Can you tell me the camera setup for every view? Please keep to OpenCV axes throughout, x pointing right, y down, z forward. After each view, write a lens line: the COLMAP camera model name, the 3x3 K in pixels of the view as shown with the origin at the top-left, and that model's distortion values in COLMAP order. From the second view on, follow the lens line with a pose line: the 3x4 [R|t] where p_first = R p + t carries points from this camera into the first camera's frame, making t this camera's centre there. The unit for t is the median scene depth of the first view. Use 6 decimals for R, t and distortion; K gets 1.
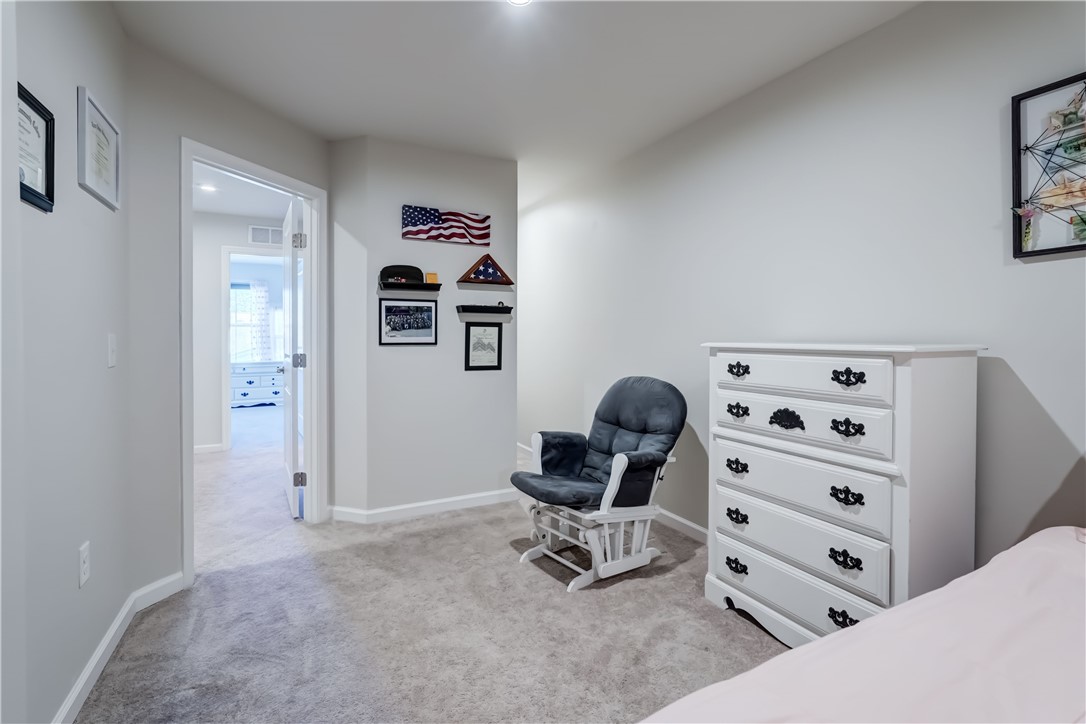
lens RADIAL K [[482.1, 0, 520.0], [0, 482.1, 341.2], [0, 0, 1]] dist [-0.008224, 0.003878]
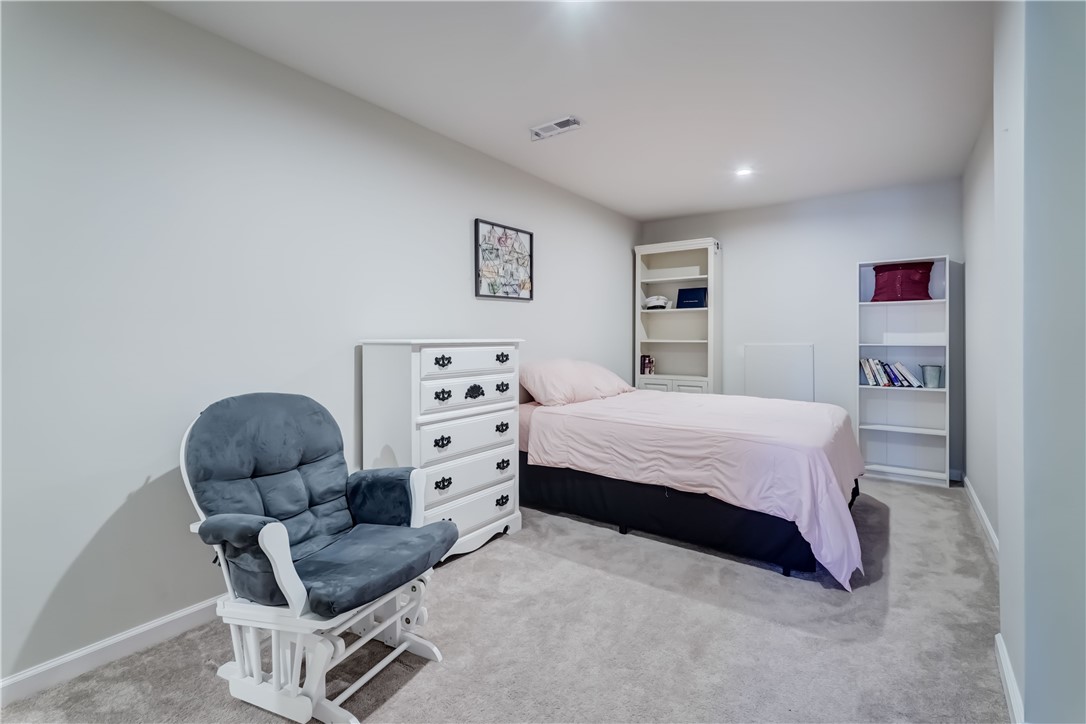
lens RADIAL K [[482.1, 0, 528.6], [0, 482.1, 330.2], [0, 0, 1]] dist [-0.008224, 0.003878]
pose [[-0.443158, 0.007418, 0.896413, -0.765481], [0.005486, 0.999969, -0.005562, -0.011742], [-0.896427, 0.002453, -0.443185, 1.415705]]
